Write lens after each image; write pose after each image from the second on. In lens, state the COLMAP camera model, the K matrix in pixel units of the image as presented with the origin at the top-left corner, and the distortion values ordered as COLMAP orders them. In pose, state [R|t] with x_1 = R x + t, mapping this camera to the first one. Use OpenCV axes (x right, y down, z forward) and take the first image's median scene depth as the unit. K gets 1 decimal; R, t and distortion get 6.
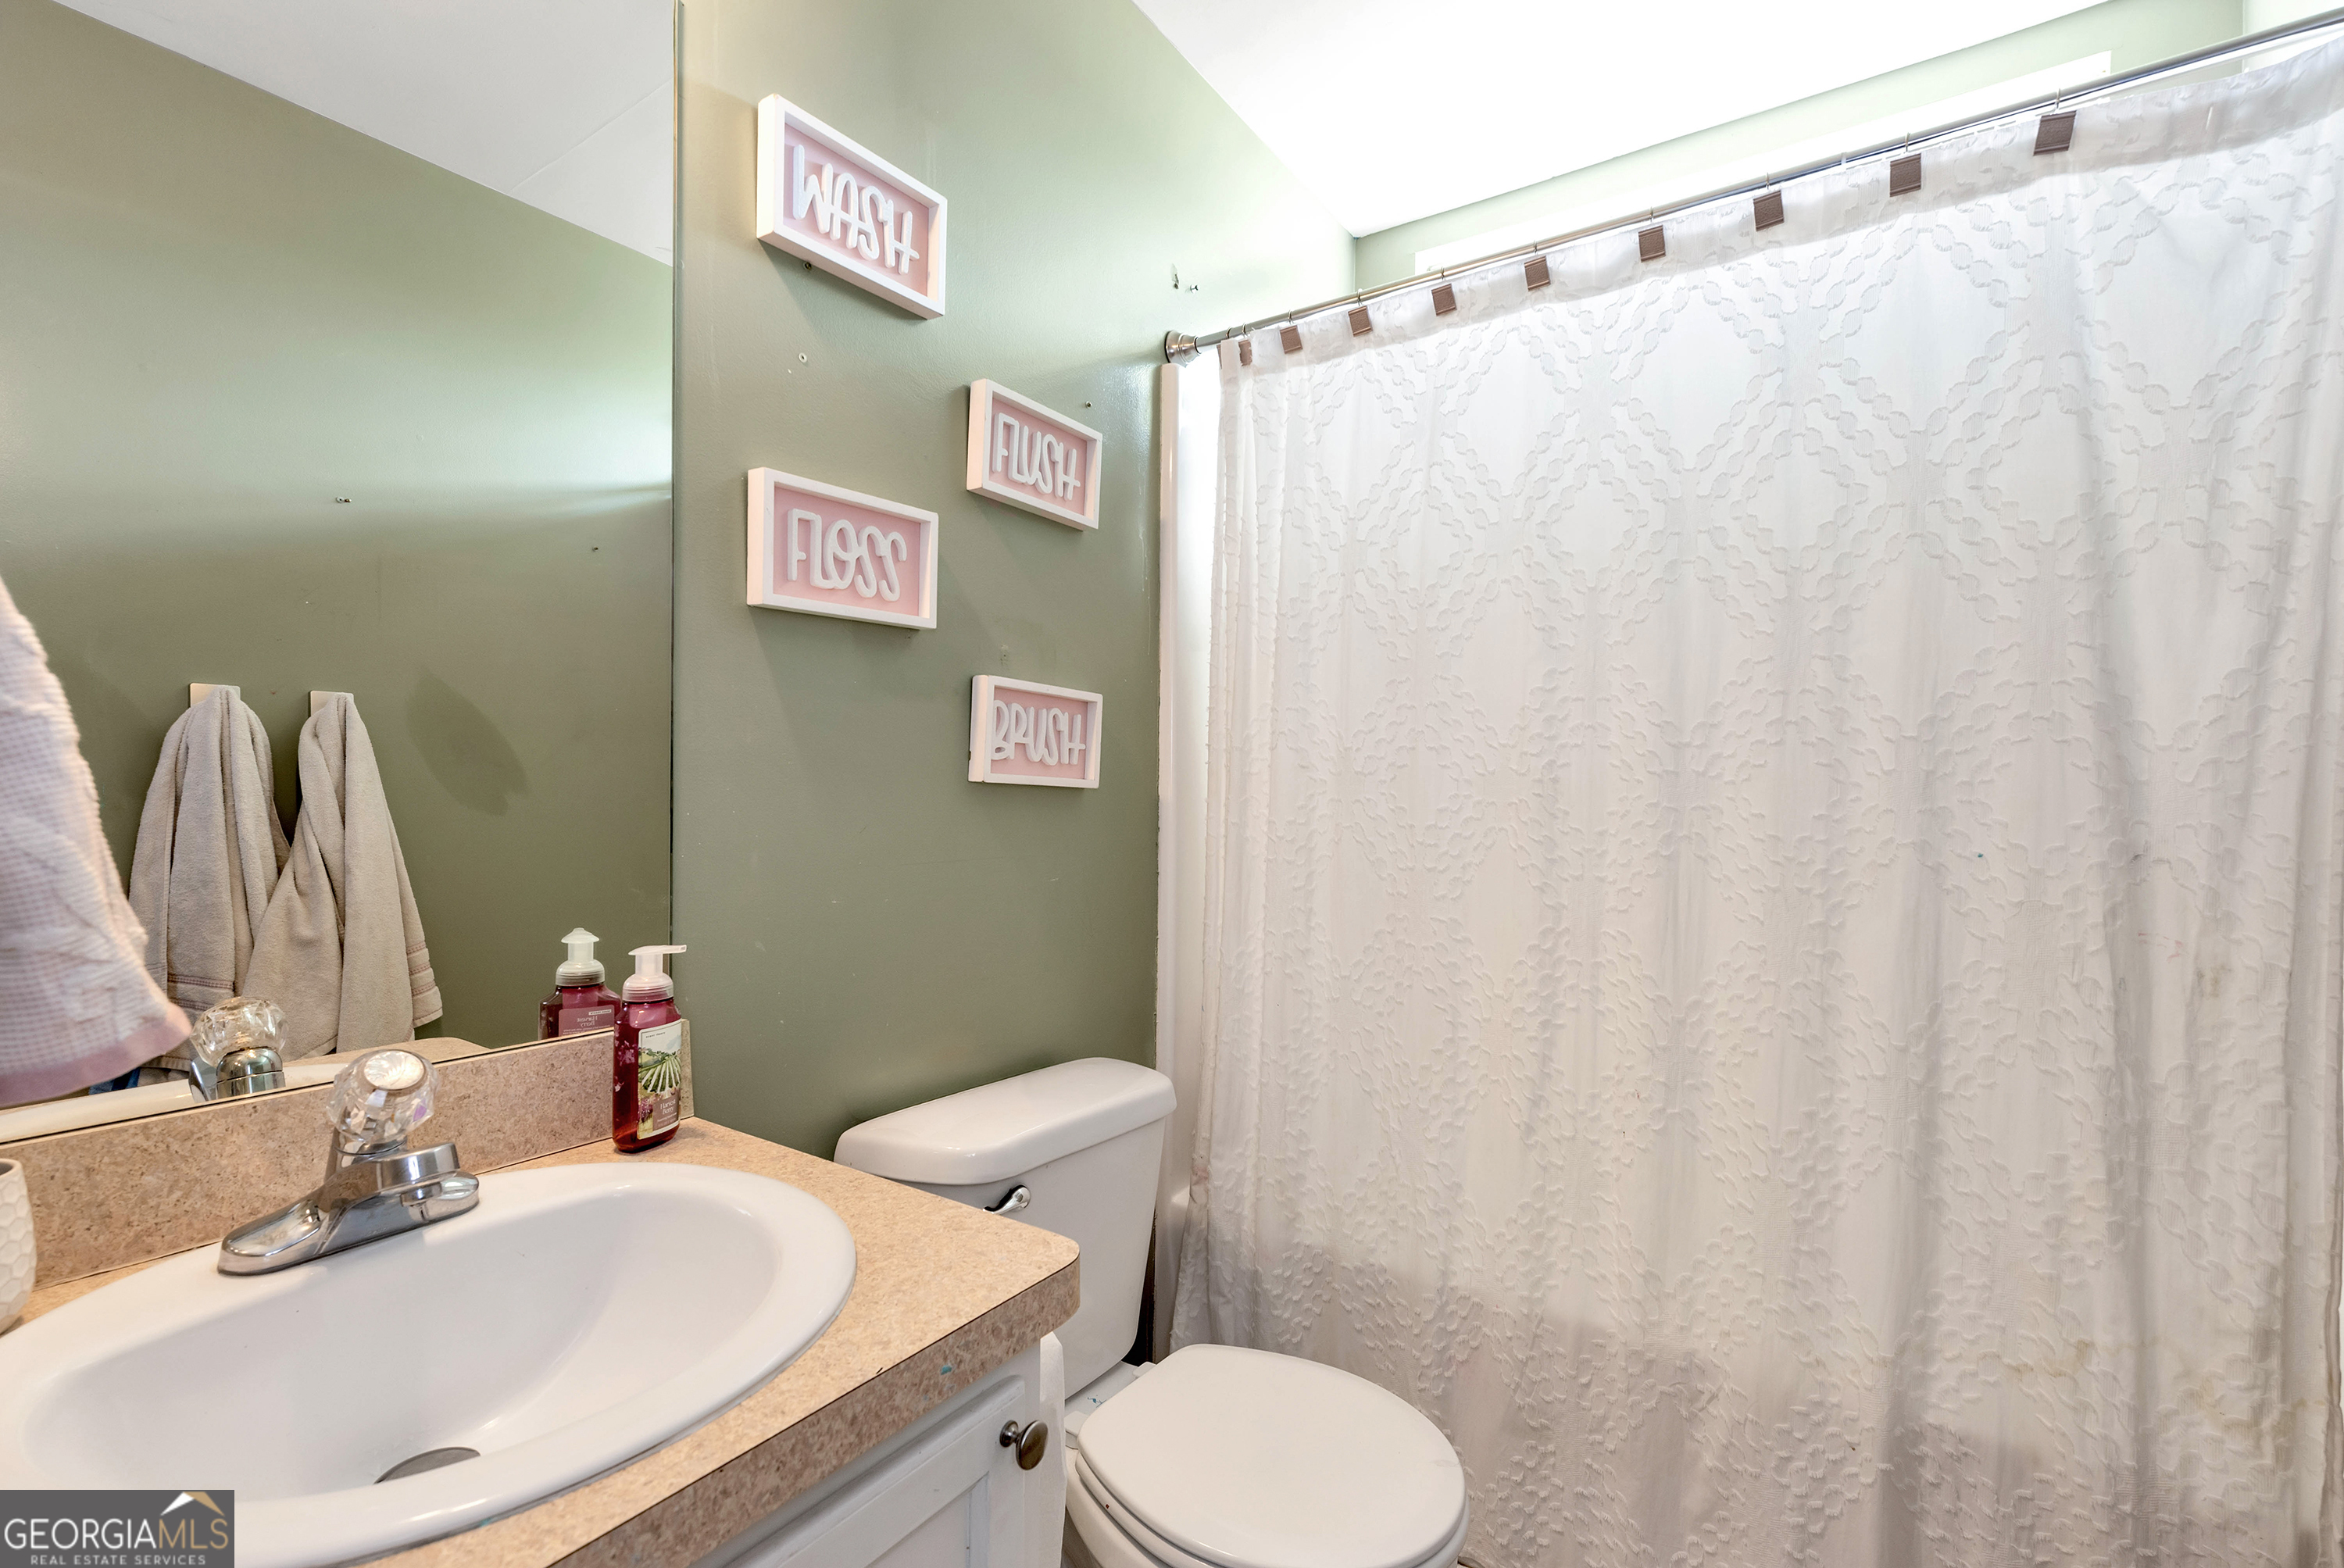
lens RADIAL K [[1044.8, 0, 1163.8], [0, 1044.8, 800.3], [0, 0, 1]] dist [0.002294, -0.001228]
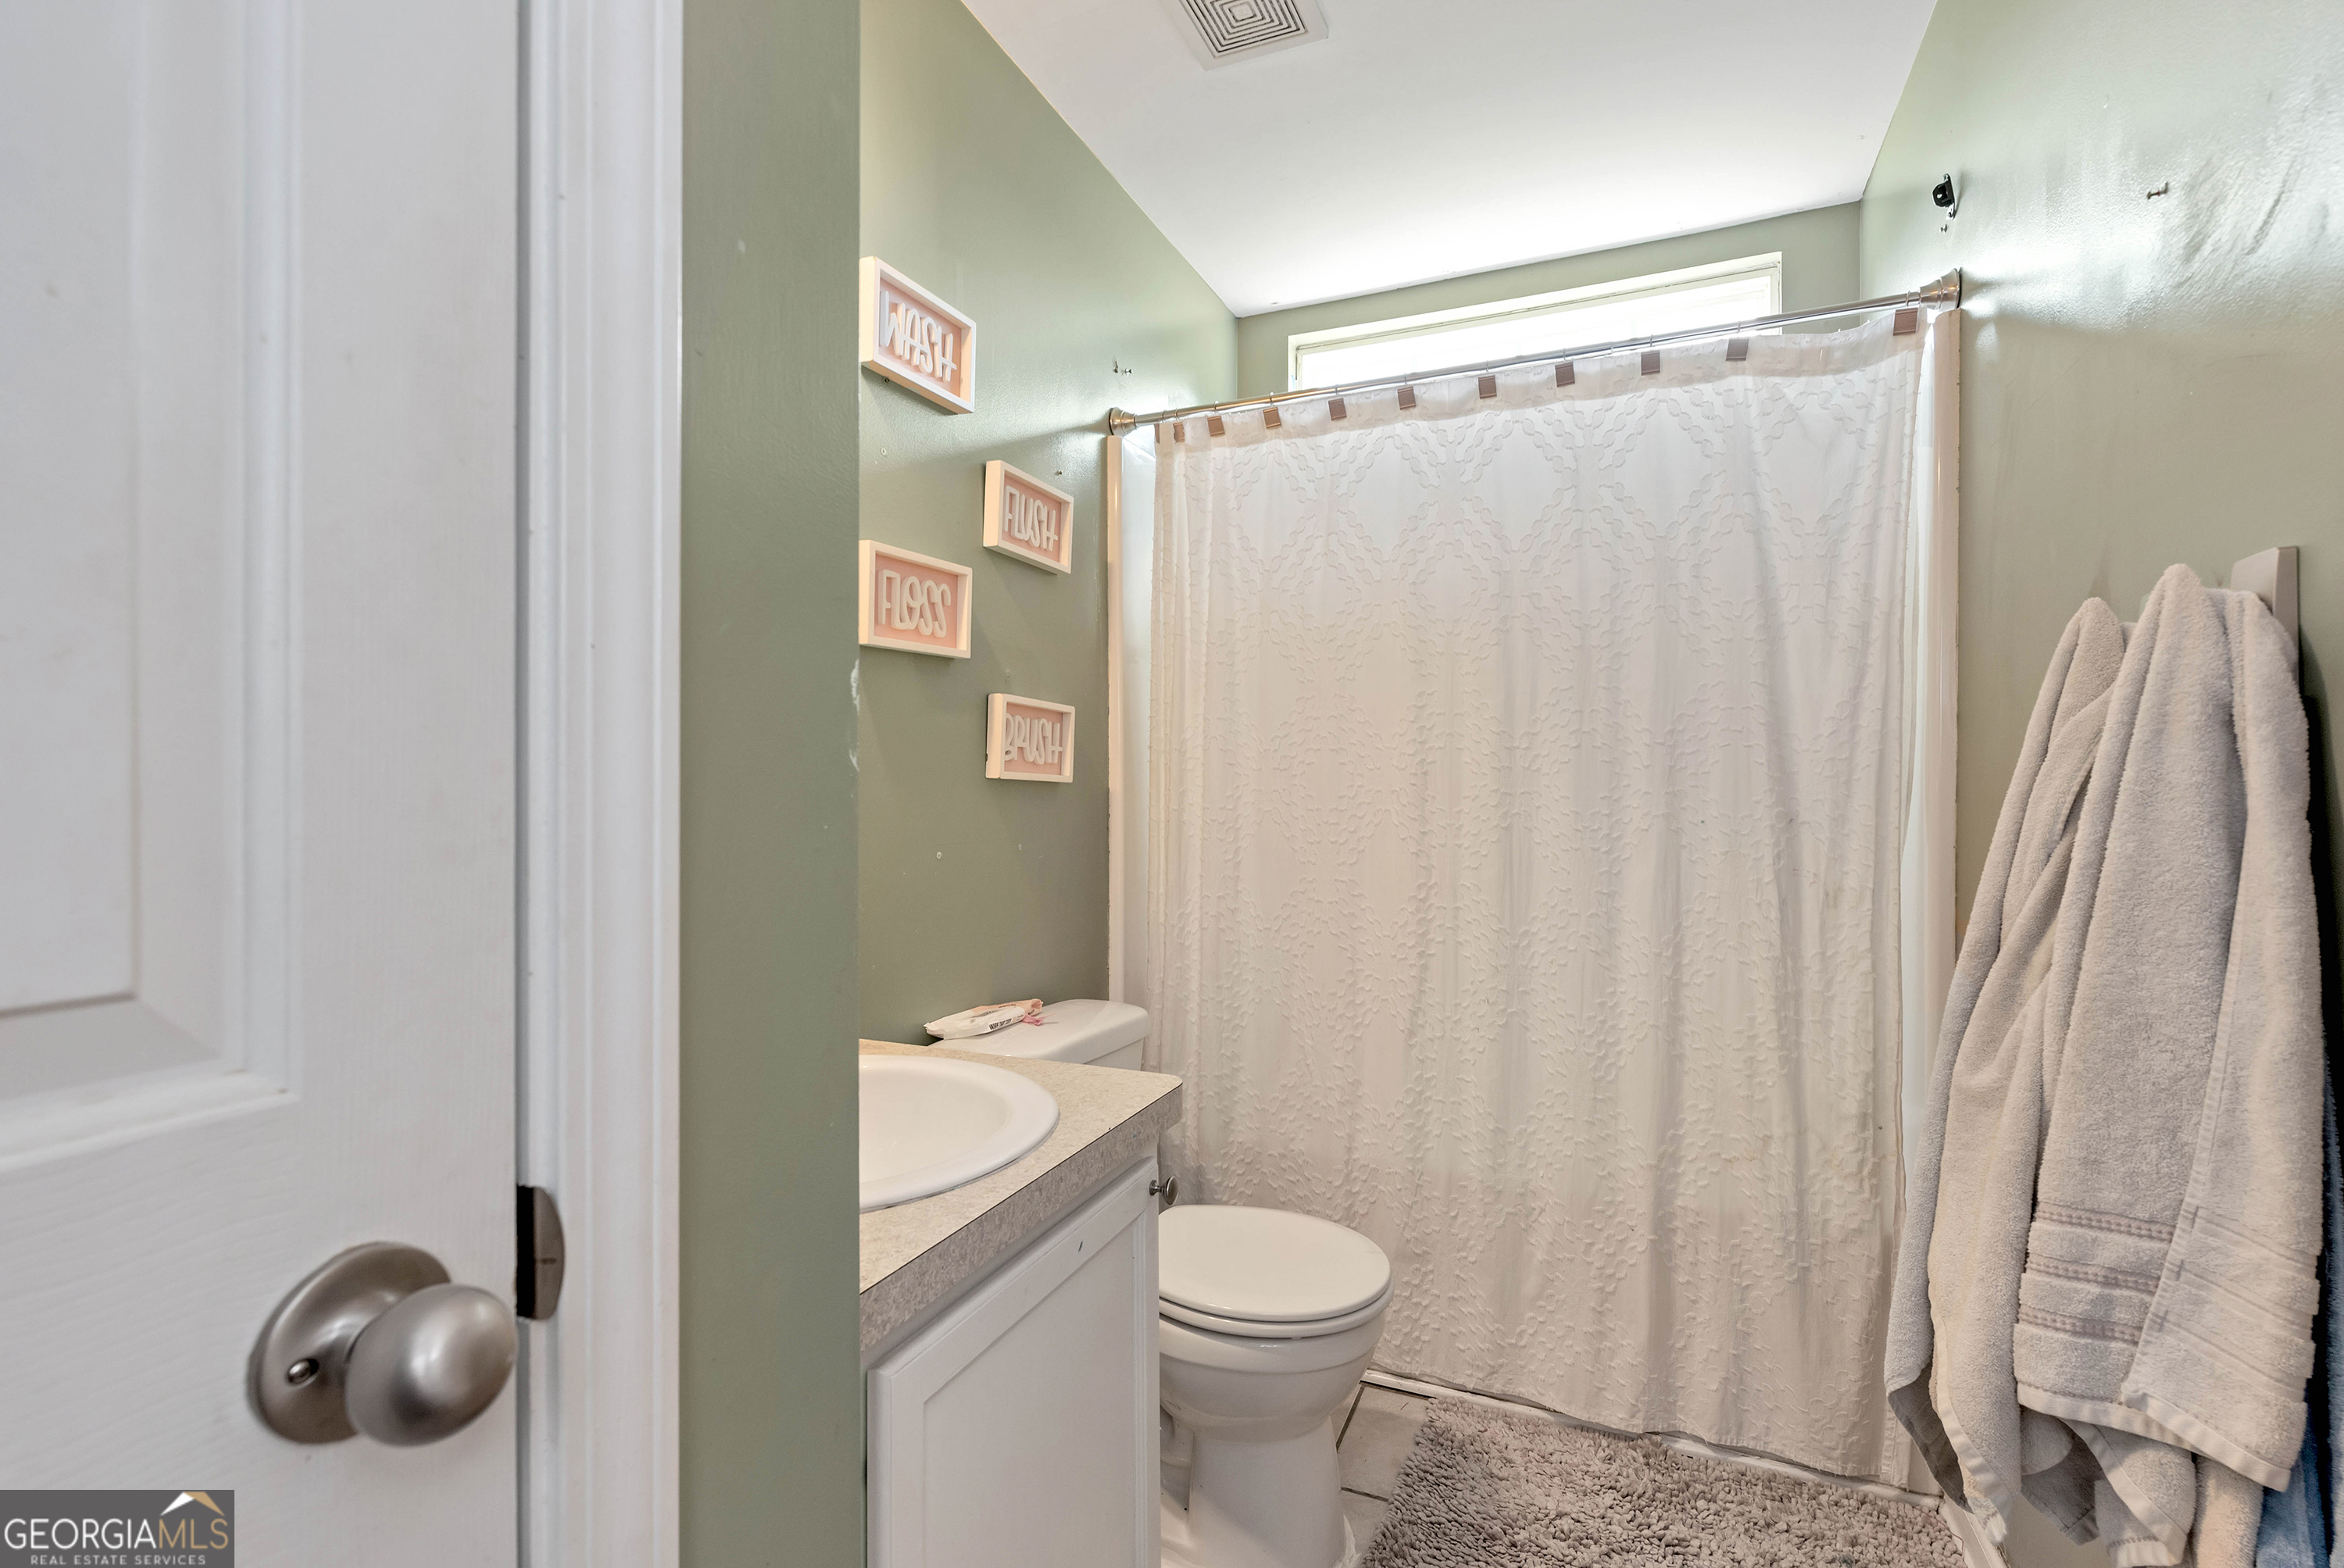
lens RADIAL K [[1044.8, 0, 1183.3], [0, 1044.8, 780.7], [0, 0, 1]] dist [0.002294, -0.001228]
pose [[0.982913, -0.009151, 0.183844, -0.208708], [0.011422, 0.999871, -0.011294, 0.002202], [-0.183717, 0.013201, 0.982890, -0.310814]]
